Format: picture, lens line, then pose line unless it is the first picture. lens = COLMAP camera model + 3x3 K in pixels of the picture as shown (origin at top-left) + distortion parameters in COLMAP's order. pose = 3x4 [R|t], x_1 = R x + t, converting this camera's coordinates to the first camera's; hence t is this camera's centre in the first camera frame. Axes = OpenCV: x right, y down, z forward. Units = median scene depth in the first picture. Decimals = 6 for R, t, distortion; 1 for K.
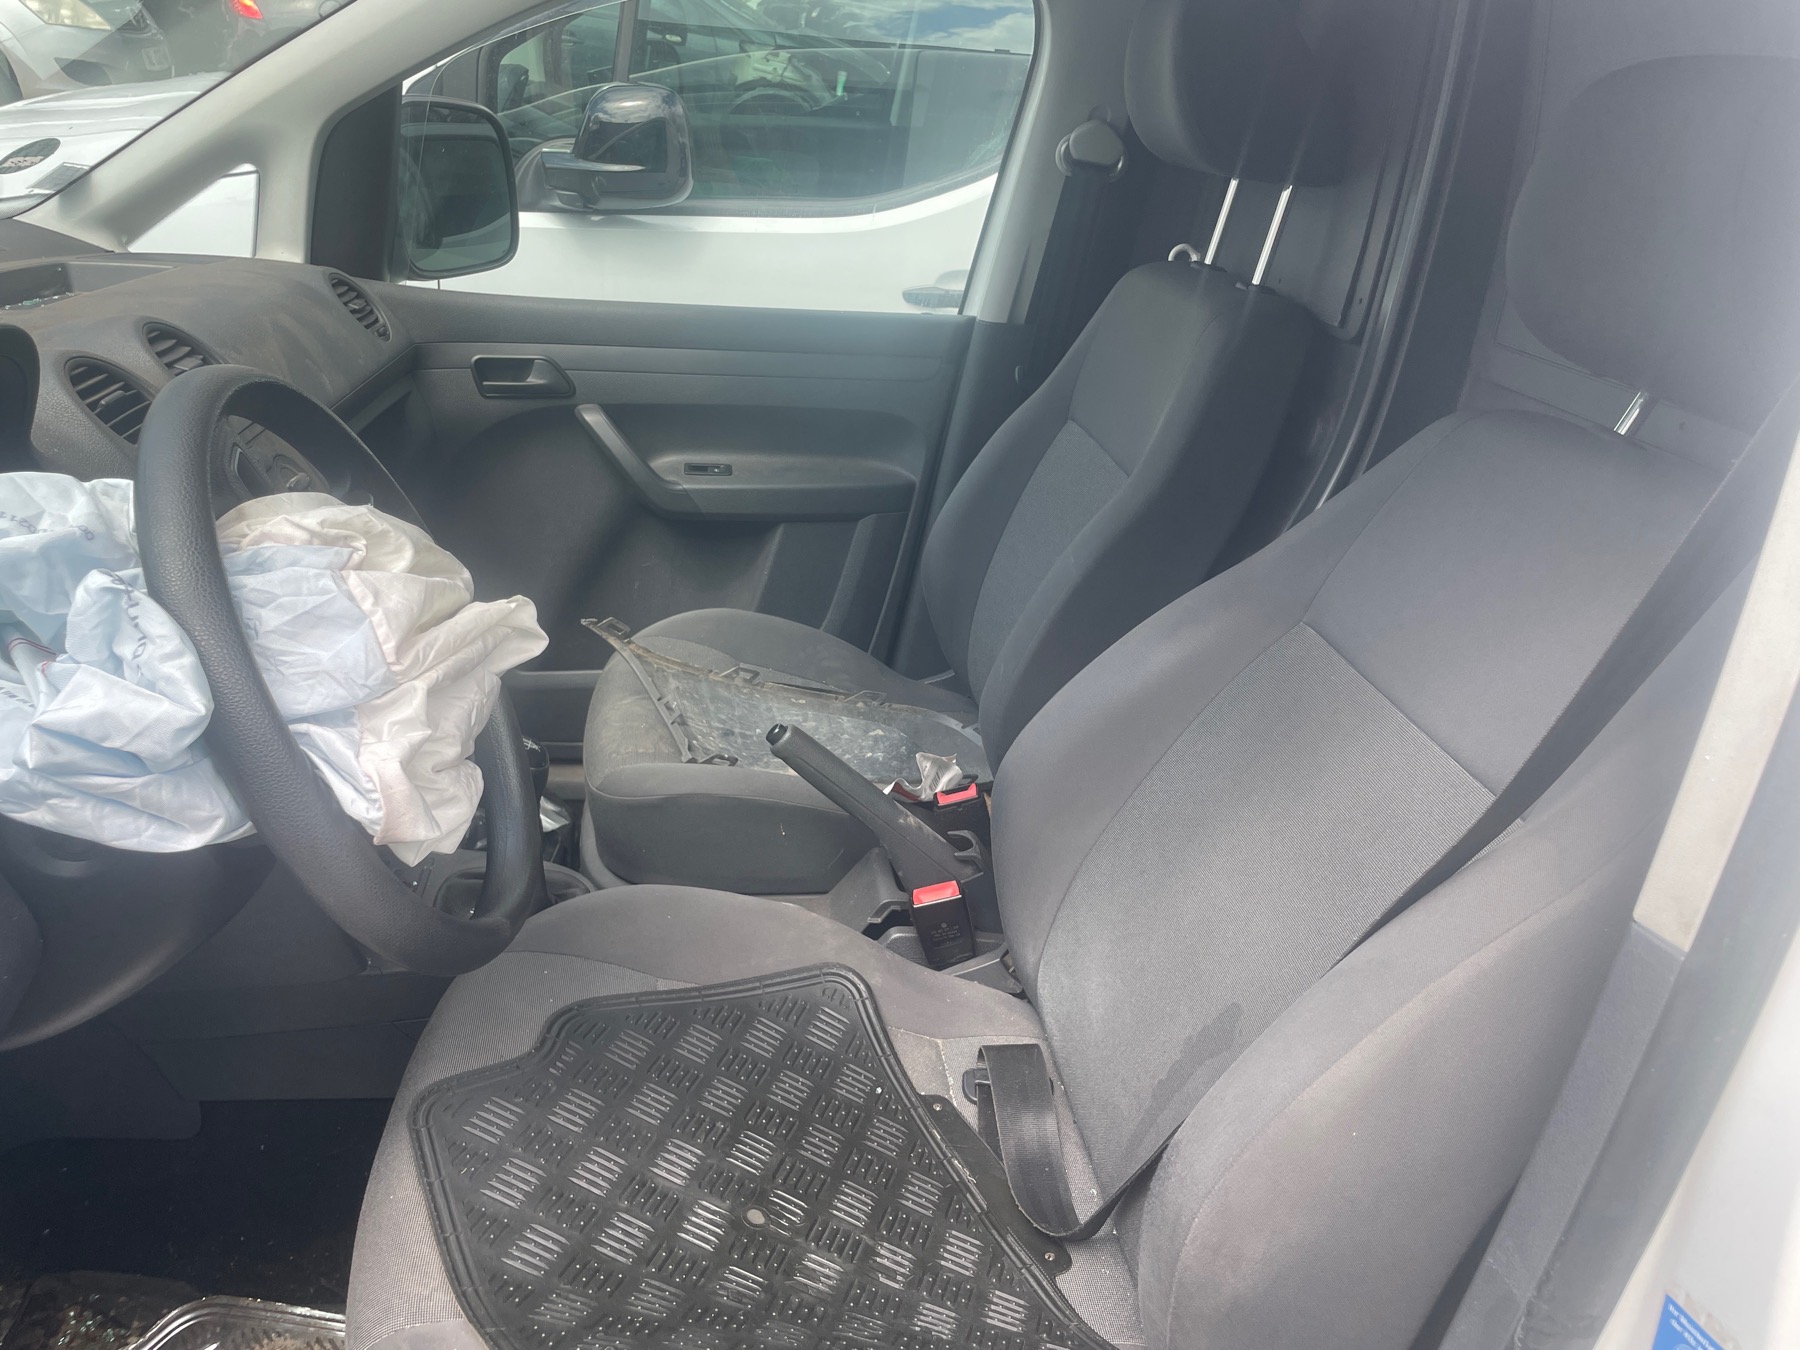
lens RADIAL K [[1369.2, 0, 887.7], [0, 1369.2, 662.6], [0, 0, 1]] dist [0.085844, -0.112391]
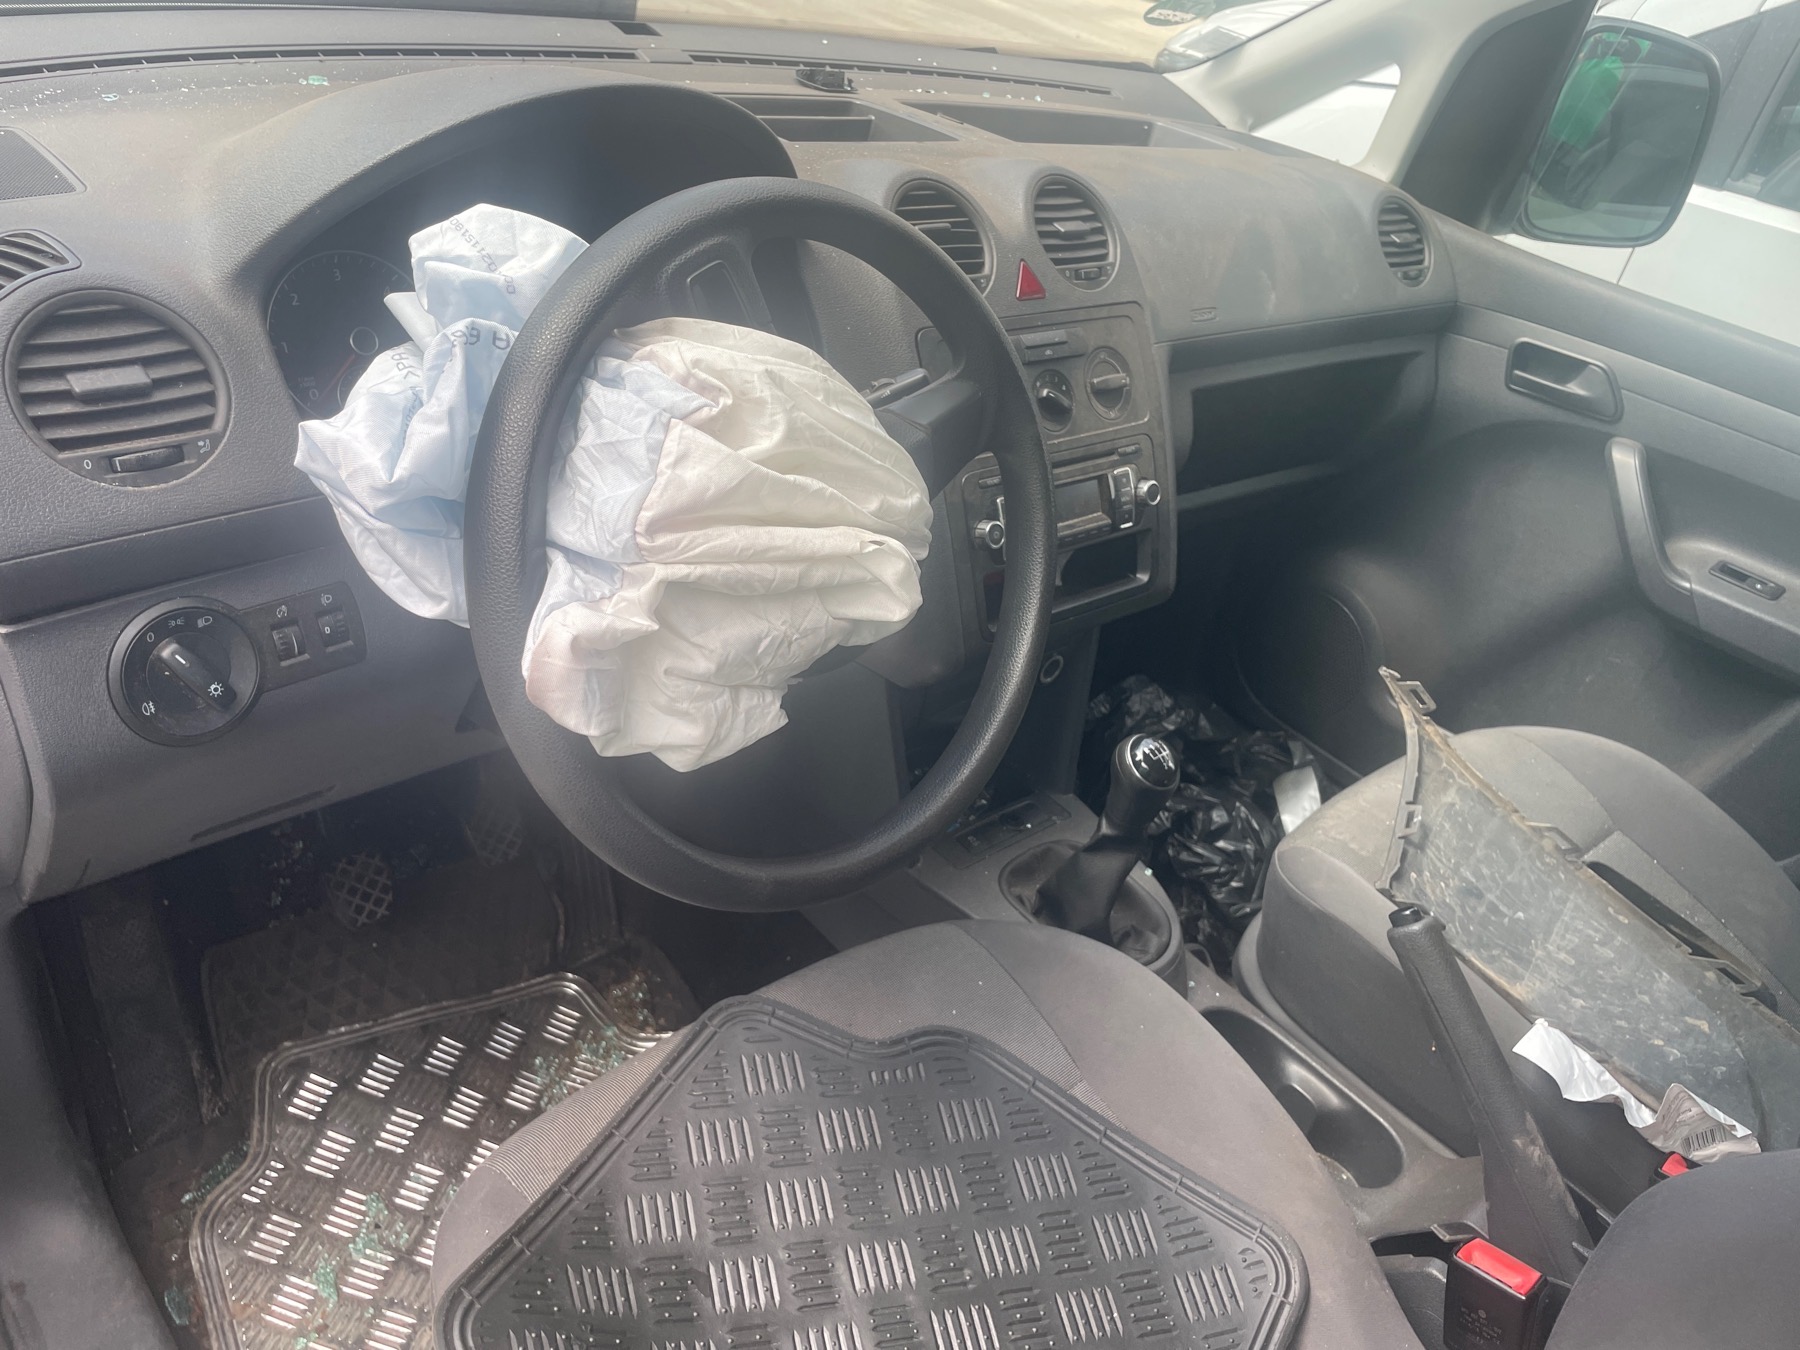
lens RADIAL K [[1375.4, 0, 885.7], [0, 1375.4, 650.8], [0, 0, 1]] dist [0.085686, -0.114669]
pose [[0.577558, 0.453757, -0.678624, 0.215078], [-0.439322, 0.873413, 0.210107, -0.115049], [0.688057, 0.176786, 0.703793, 0.326240]]
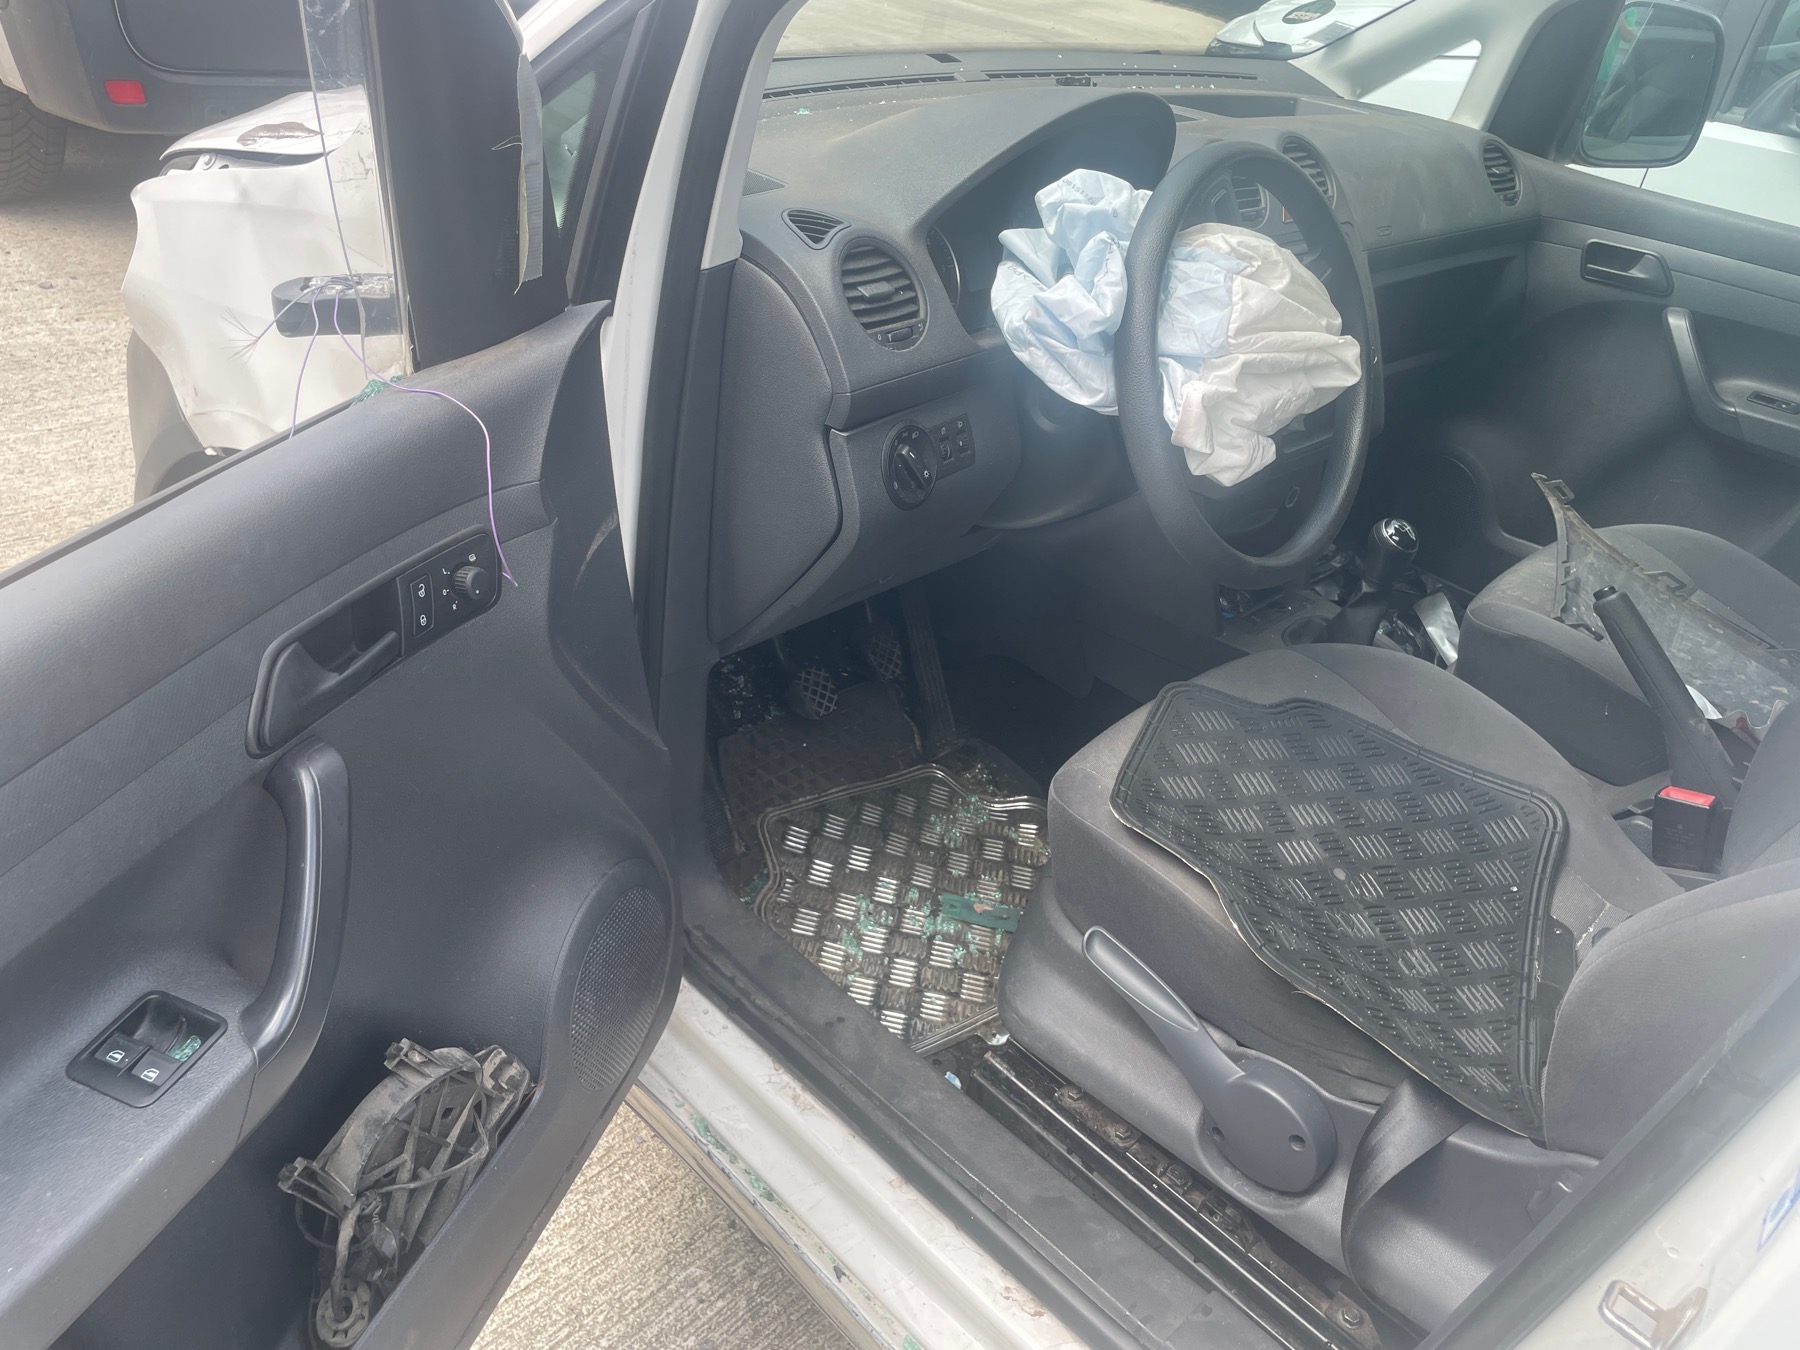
lens RADIAL K [[1369.2, 0, 887.7], [0, 1369.2, 662.6], [0, 0, 1]] dist [0.085844, -0.112391]
pose [[0.626271, 0.407967, -0.664340, 0.364815], [-0.370013, 0.905600, 0.207313, 0.096103], [0.686203, 0.115980, 0.718104, -0.209911]]
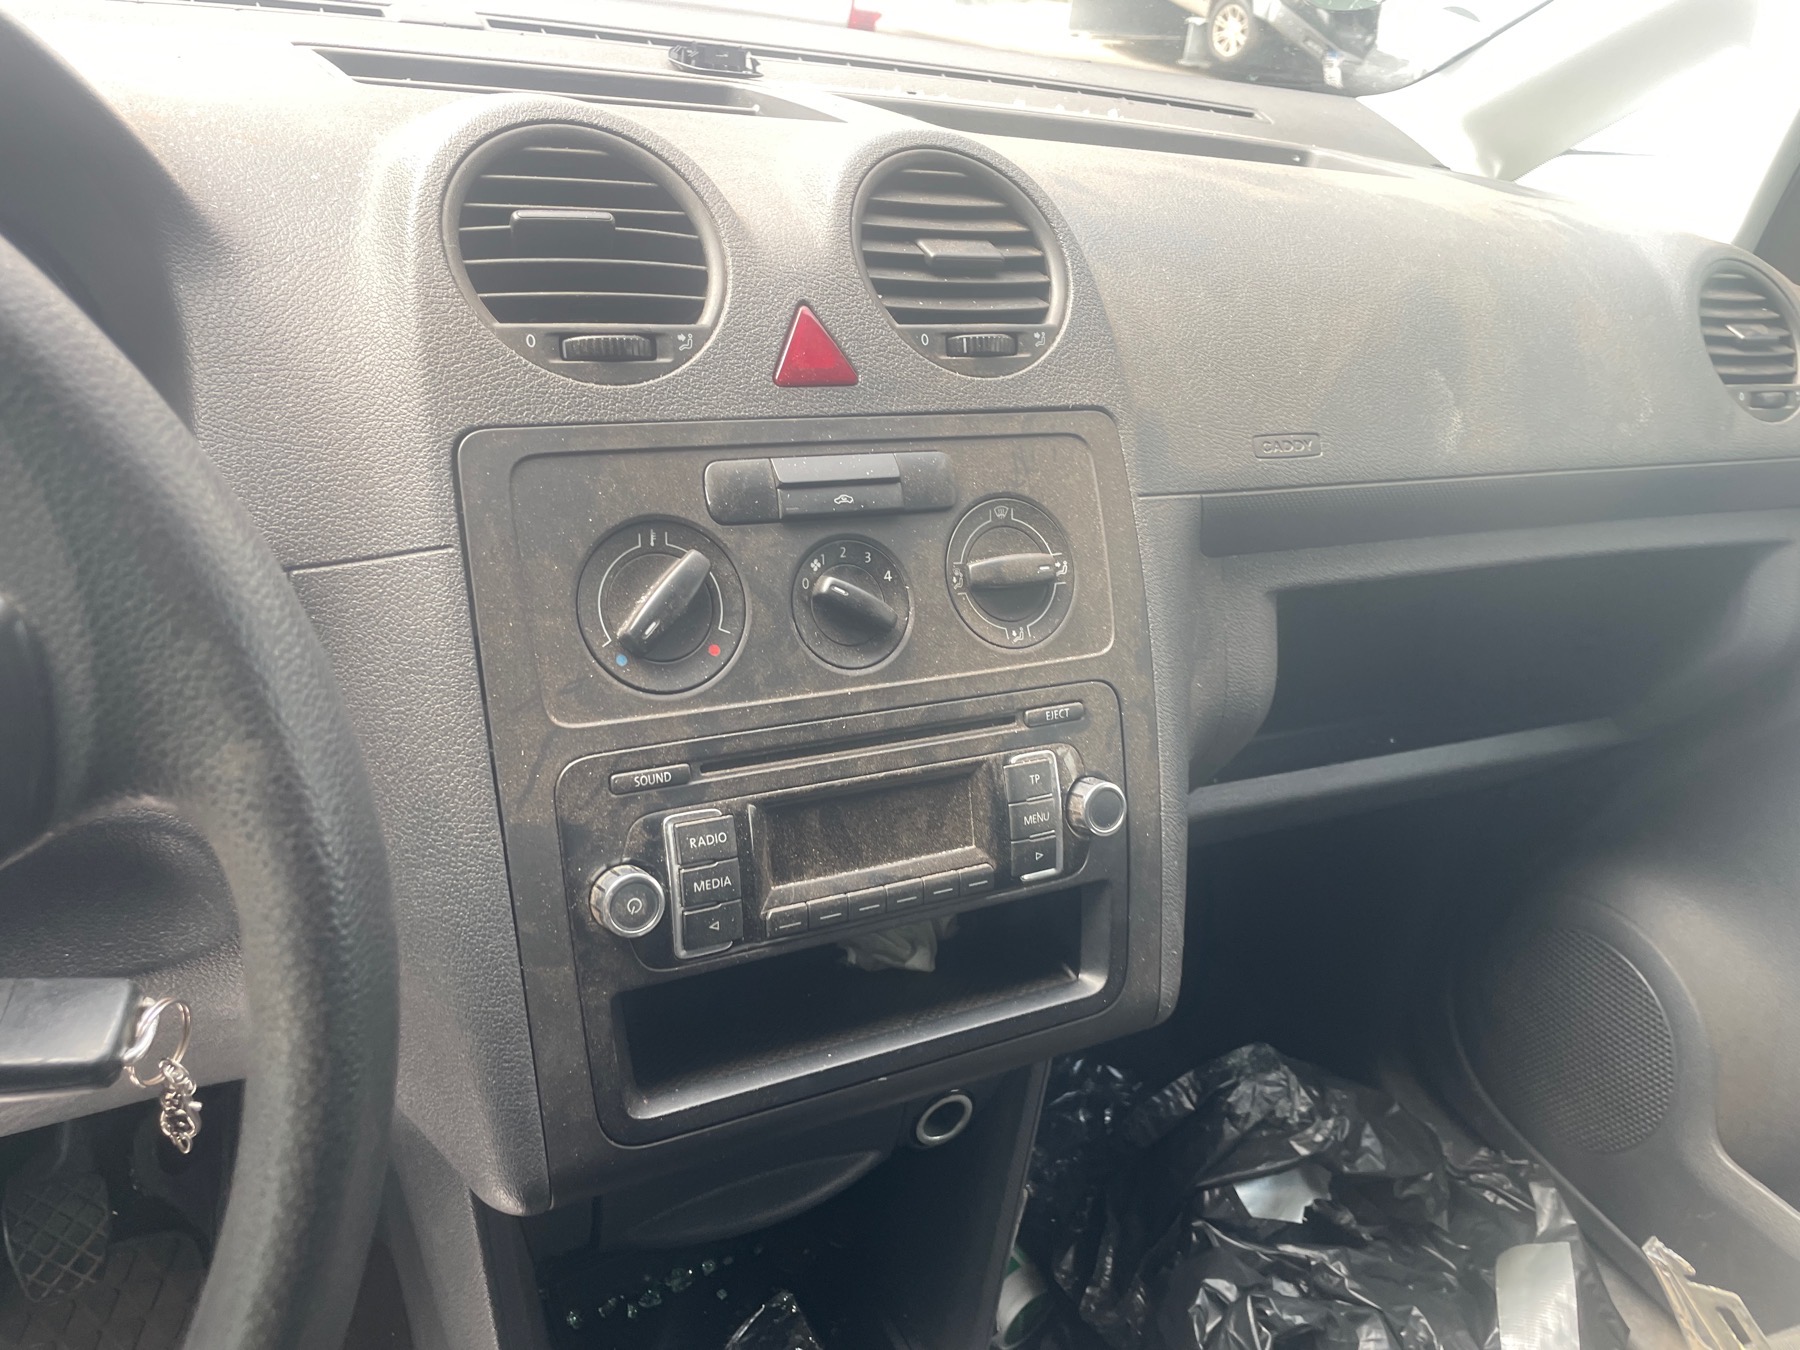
lens RADIAL K [[1369.2, 0, 887.7], [0, 1369.2, 662.6], [0, 0, 1]] dist [0.085844, -0.112391]
pose [[0.373558, 0.410961, -0.831605, -0.085744], [-0.458530, 0.861125, 0.219577, -0.204641], [0.806353, 0.299291, 0.510118, 0.865957]]
